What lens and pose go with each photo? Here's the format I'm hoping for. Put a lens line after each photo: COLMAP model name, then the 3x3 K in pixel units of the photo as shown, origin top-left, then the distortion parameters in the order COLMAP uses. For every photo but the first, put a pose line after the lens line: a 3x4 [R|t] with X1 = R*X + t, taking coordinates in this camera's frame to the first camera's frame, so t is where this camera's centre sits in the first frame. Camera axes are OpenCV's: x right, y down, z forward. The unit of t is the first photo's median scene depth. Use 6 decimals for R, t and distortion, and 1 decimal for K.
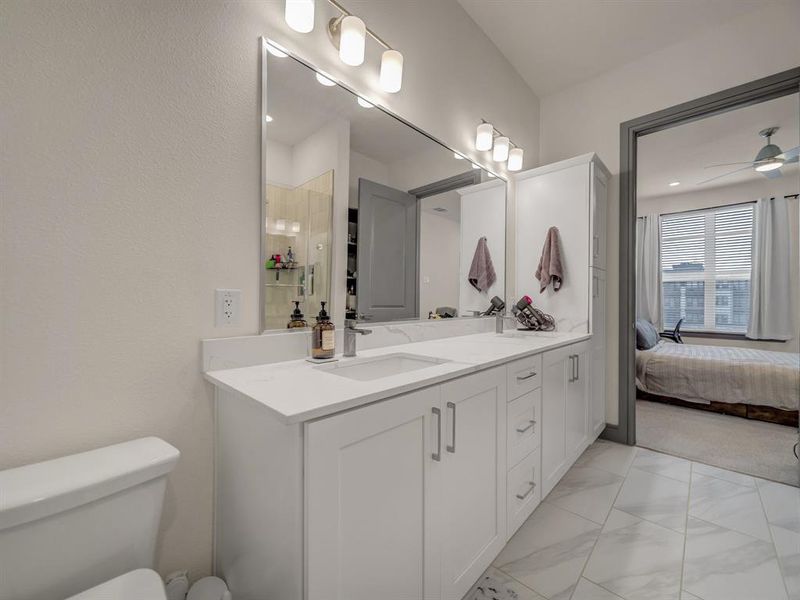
lens RADIAL K [[320.6, 0, 400.0], [0, 320.6, 300.0], [0, 0, 1]] dist [0.000636, -0.000036]
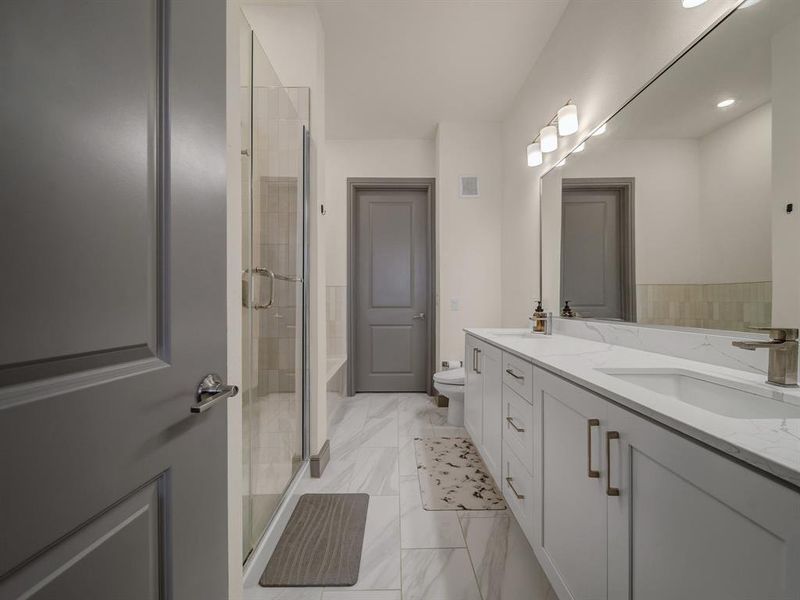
lens RADIAL K [[320.6, 0, 400.0], [0, 320.6, 300.0], [0, 0, 1]] dist [0.000636, -0.000036]
pose [[-0.712948, -0.006104, -0.701190, 1.628787], [-0.001309, 0.999972, -0.007374, 0.014164], [0.701215, -0.004339, -0.712936, 1.758744]]
